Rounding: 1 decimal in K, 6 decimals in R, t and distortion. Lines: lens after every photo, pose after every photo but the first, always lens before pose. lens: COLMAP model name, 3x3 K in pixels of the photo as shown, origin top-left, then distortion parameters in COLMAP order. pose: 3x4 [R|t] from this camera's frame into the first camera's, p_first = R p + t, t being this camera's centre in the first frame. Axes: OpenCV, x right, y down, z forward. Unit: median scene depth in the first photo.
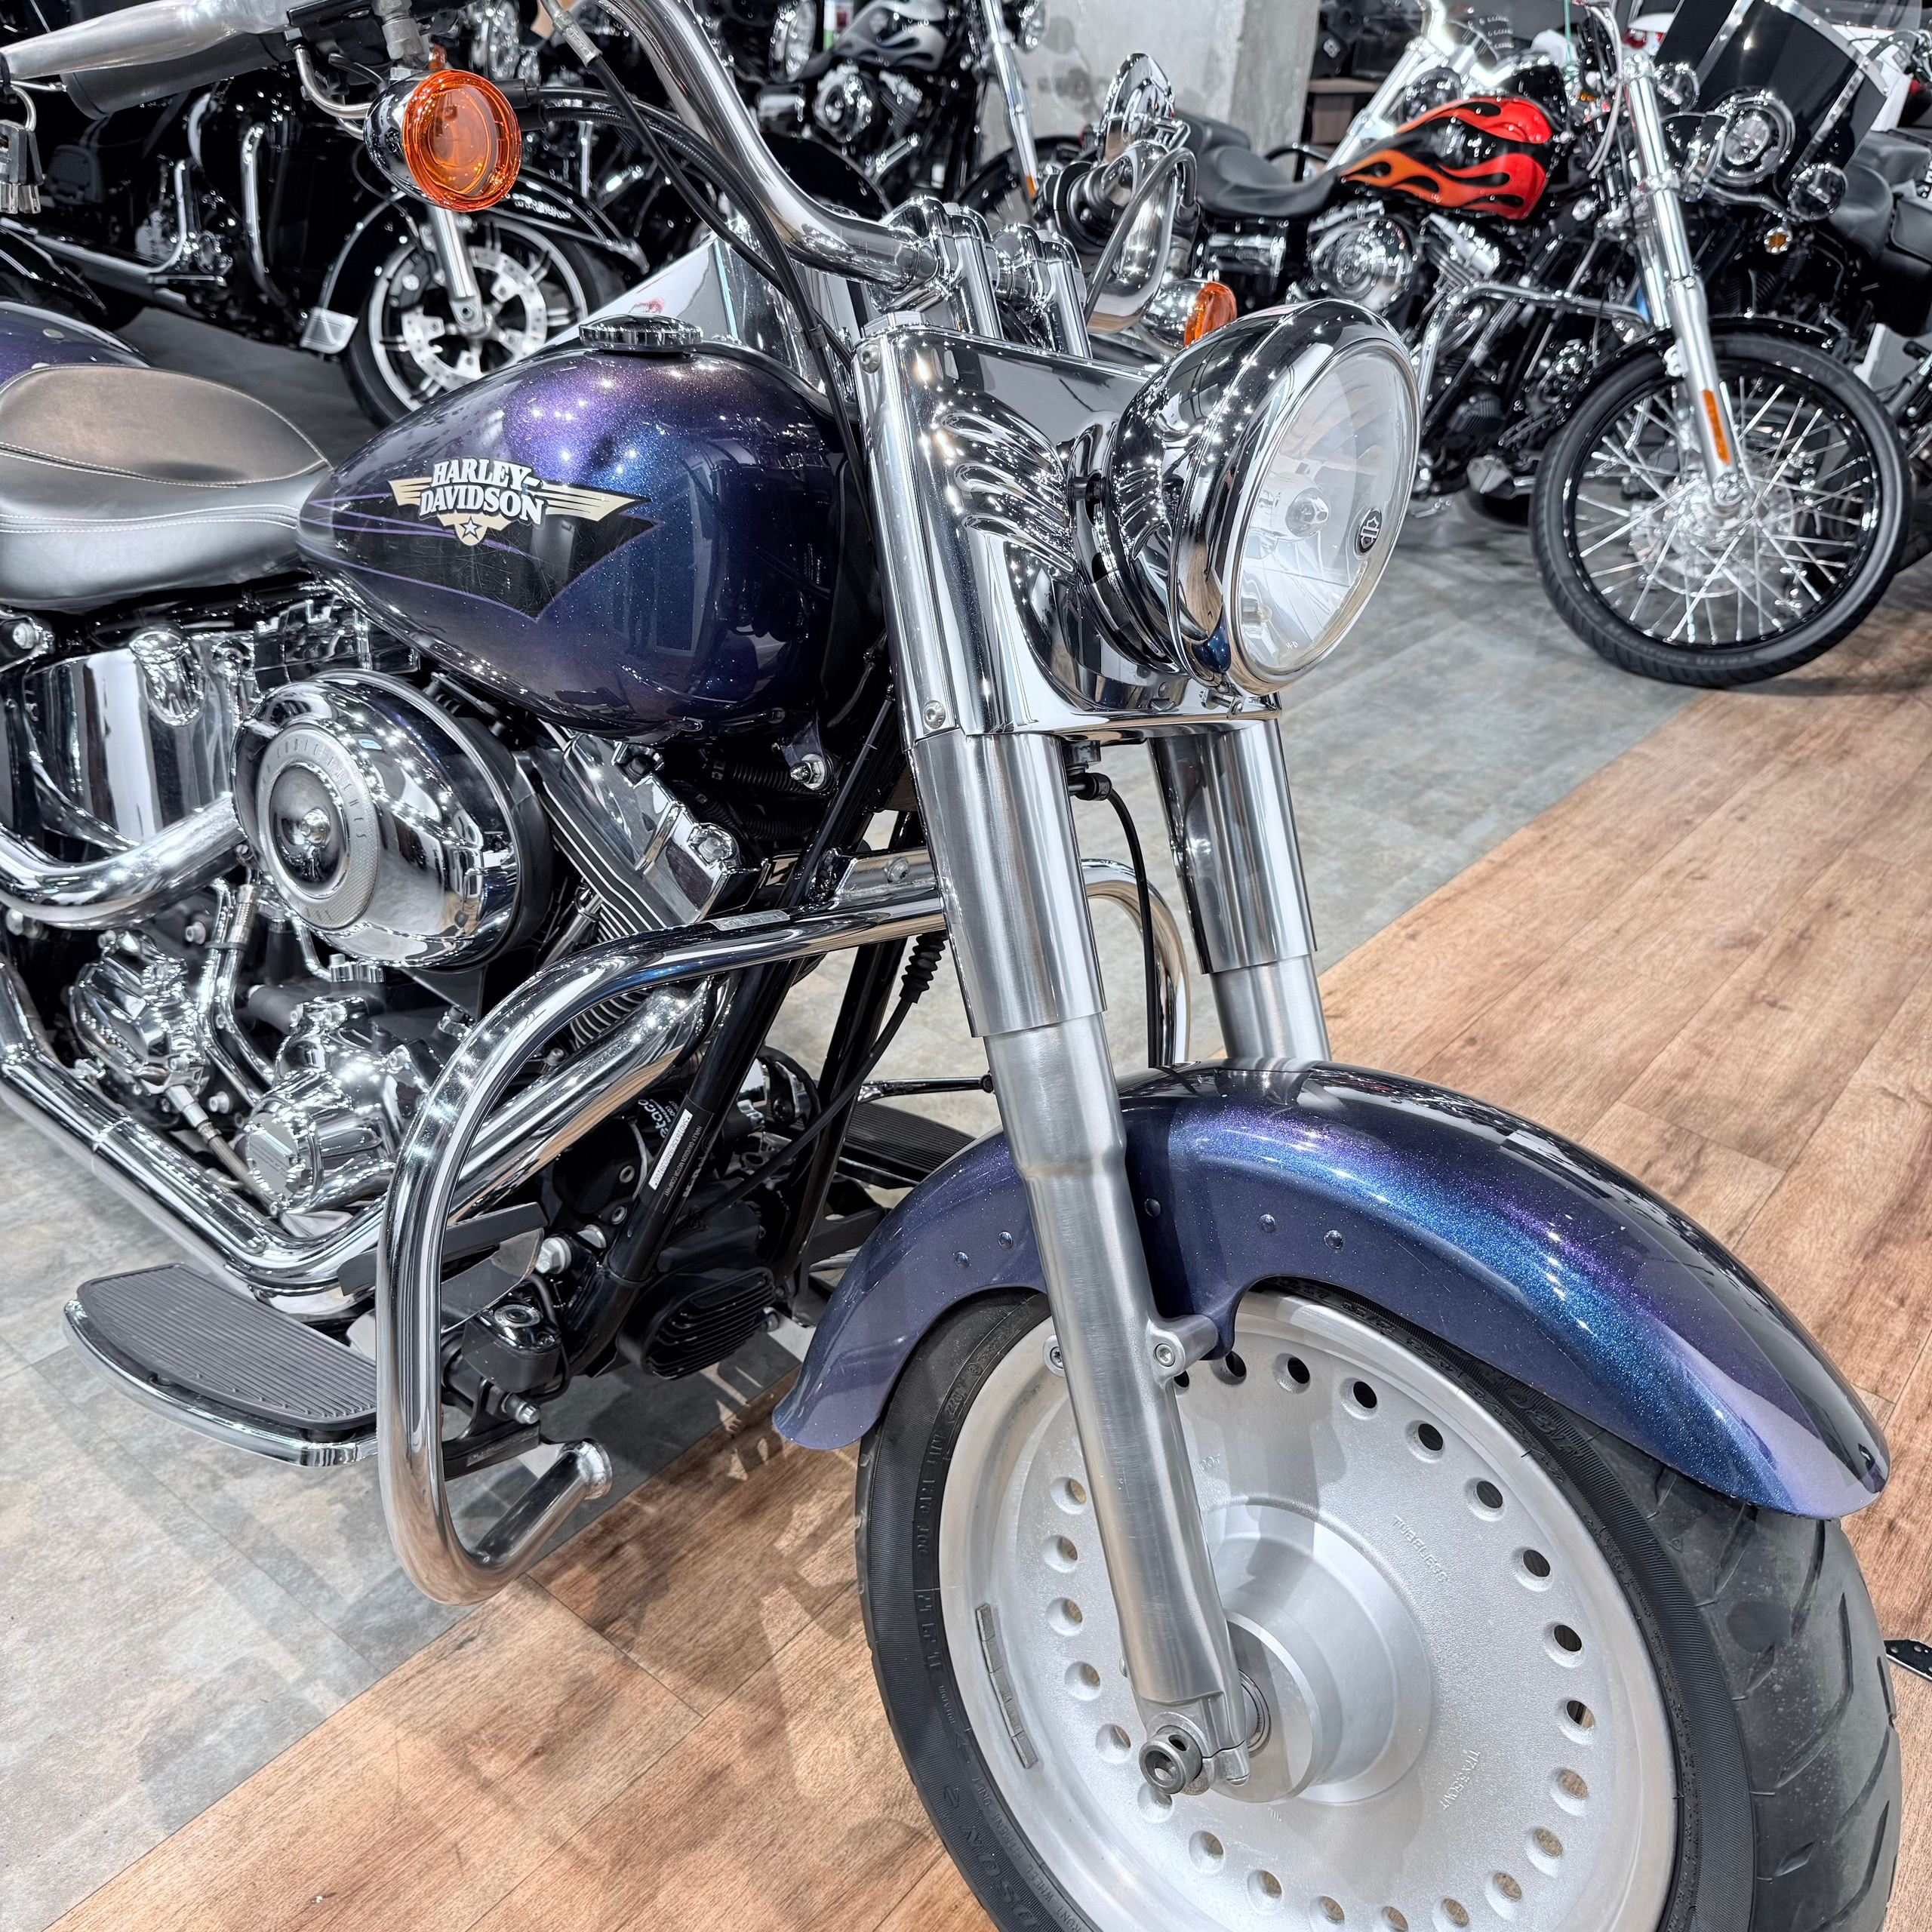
lens RADIAL K [[1811.3, 0, 966.0], [0, 1811.3, 966.0], [0, 0, 1]] dist [0.108793, -0.209400]
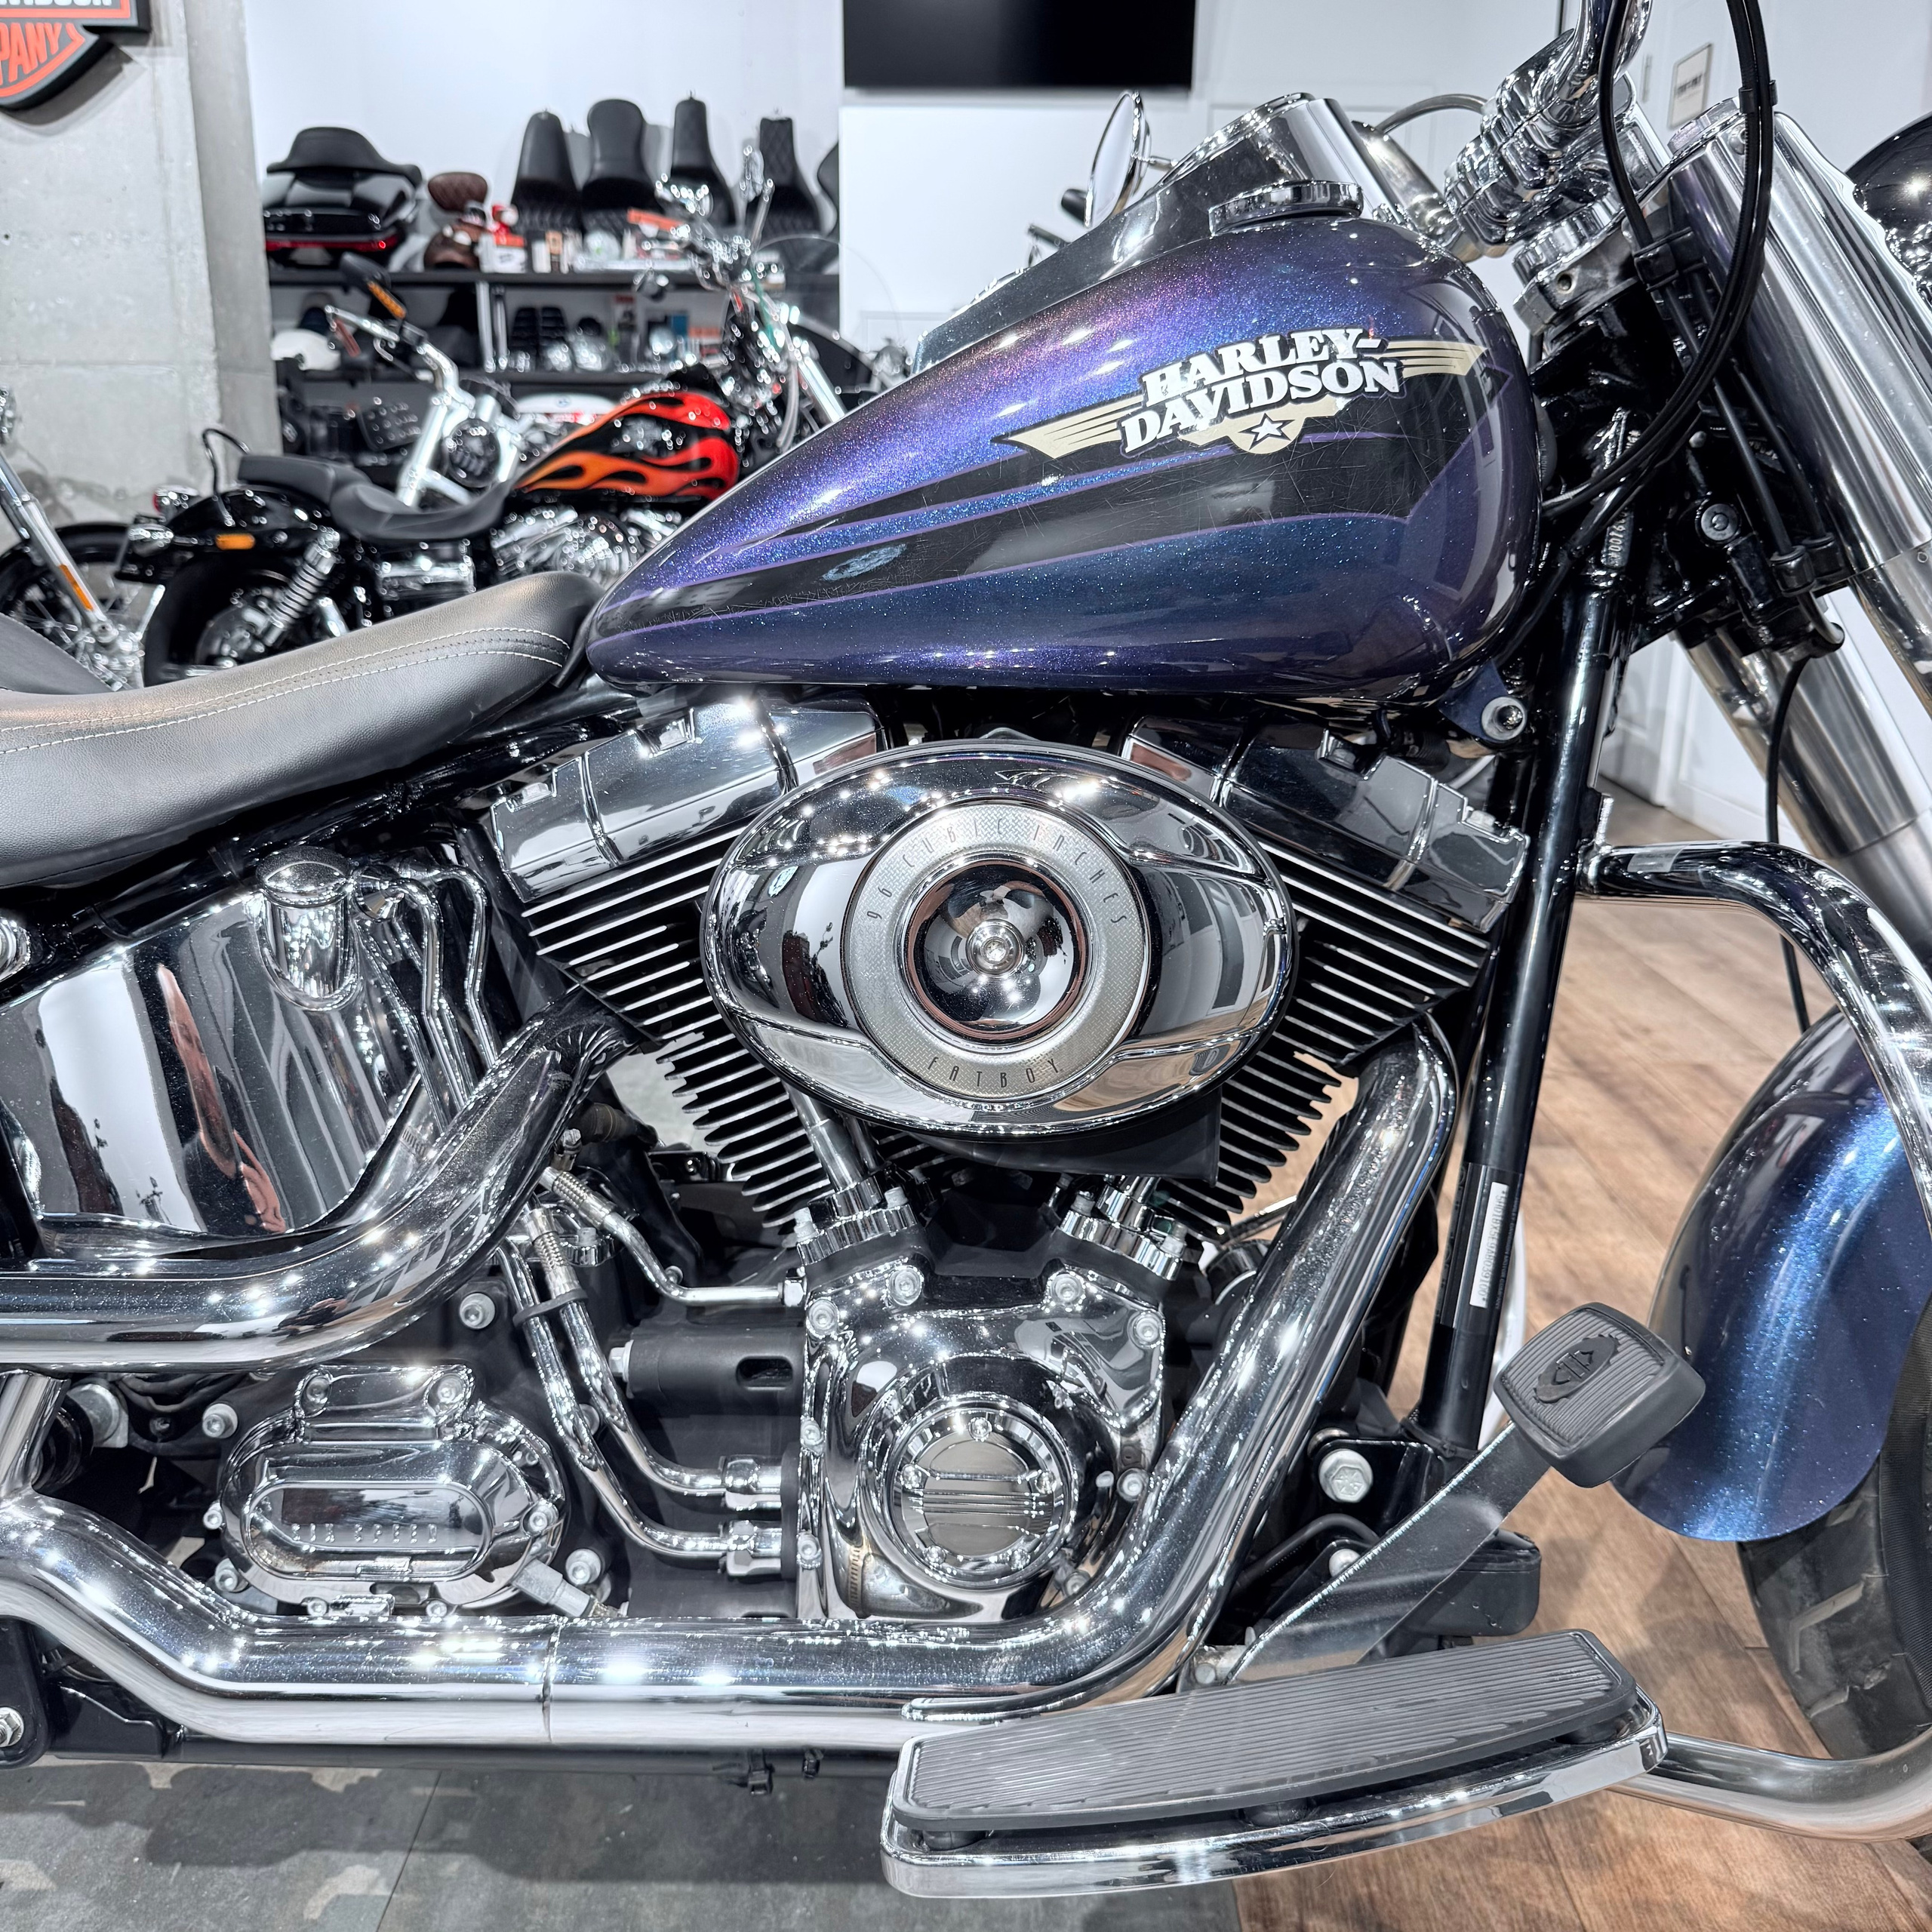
lens RADIAL K [[1825.5, 0, 953.9], [0, 1825.5, 963.5], [0, 0, 1]] dist [0.070026, -0.114083]
pose [[0.789133, -0.236396, 0.566909, -0.644486], [0.355456, 0.928476, -0.107627, -0.003217], [-0.500919, 0.286443, 0.816720, 0.397581]]
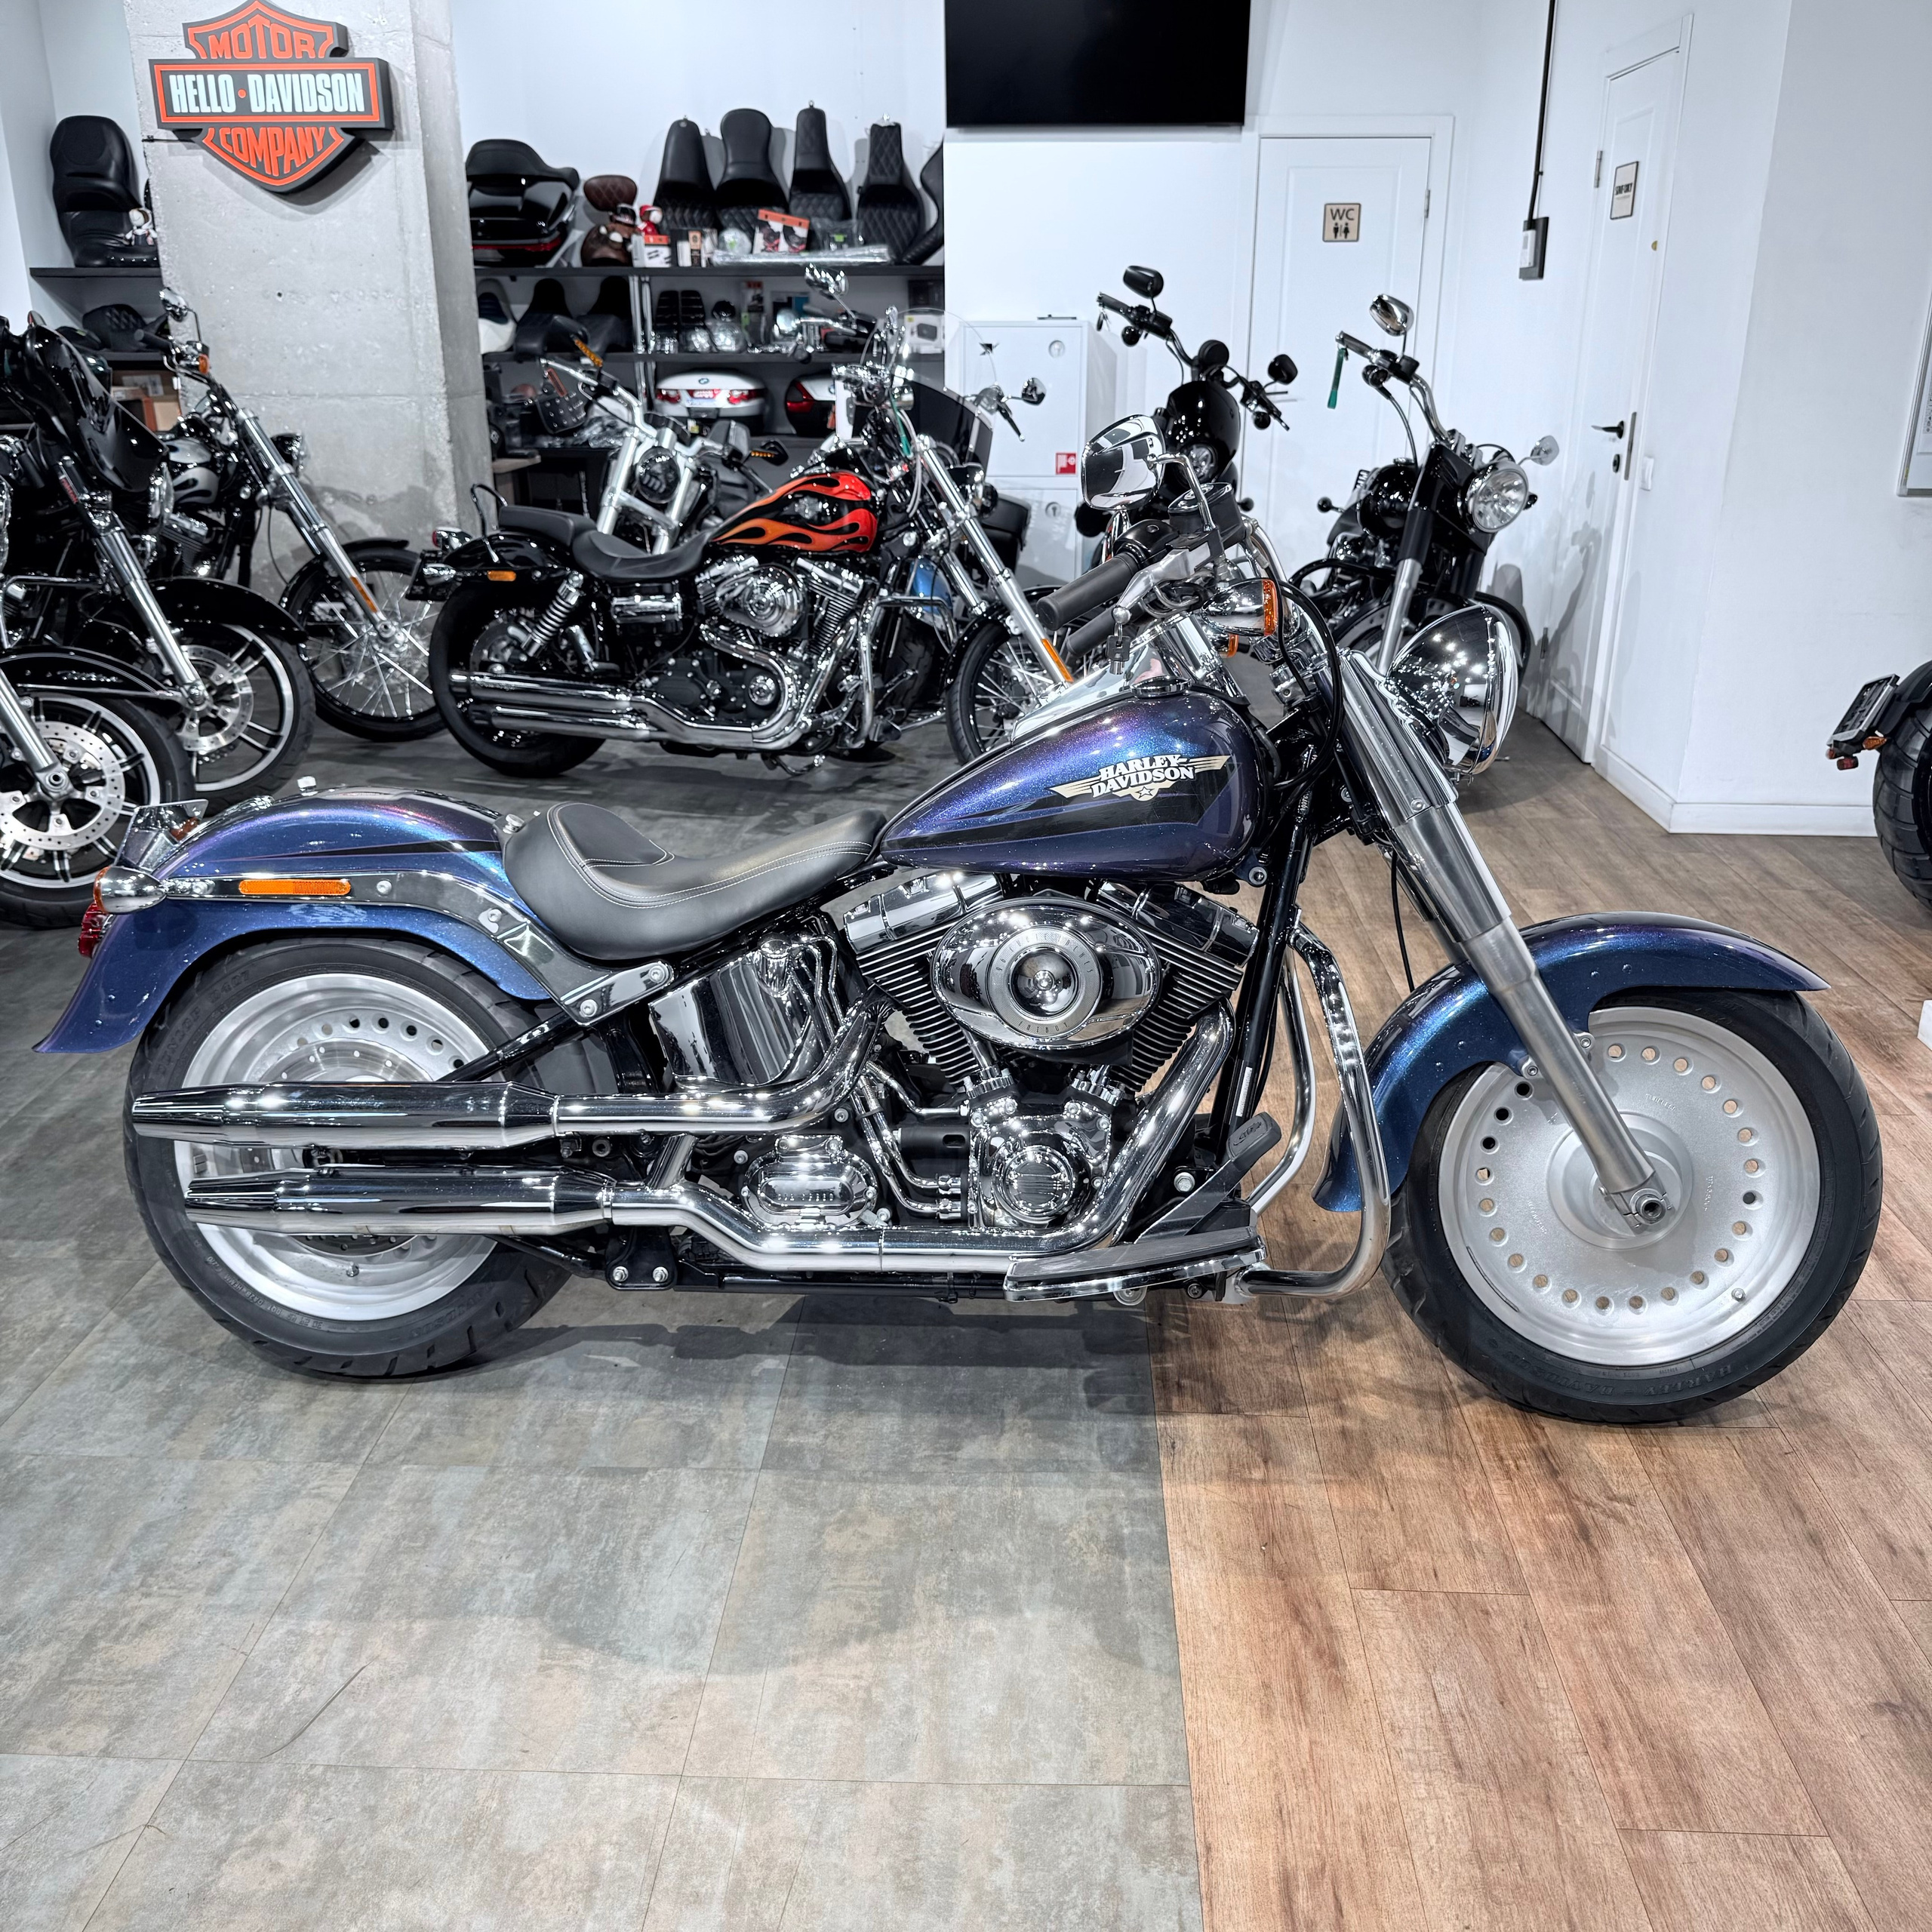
lens RADIAL K [[1794.0, 0, 974.6], [0, 1794.0, 971.3], [0, 0, 1]] dist [0.159526, -0.322739]
pose [[0.809441, -0.277928, 0.517263, -1.142243], [0.350933, 0.935238, -0.046651, -0.022796], [-0.470798, 0.219286, 0.854554, -0.420182]]
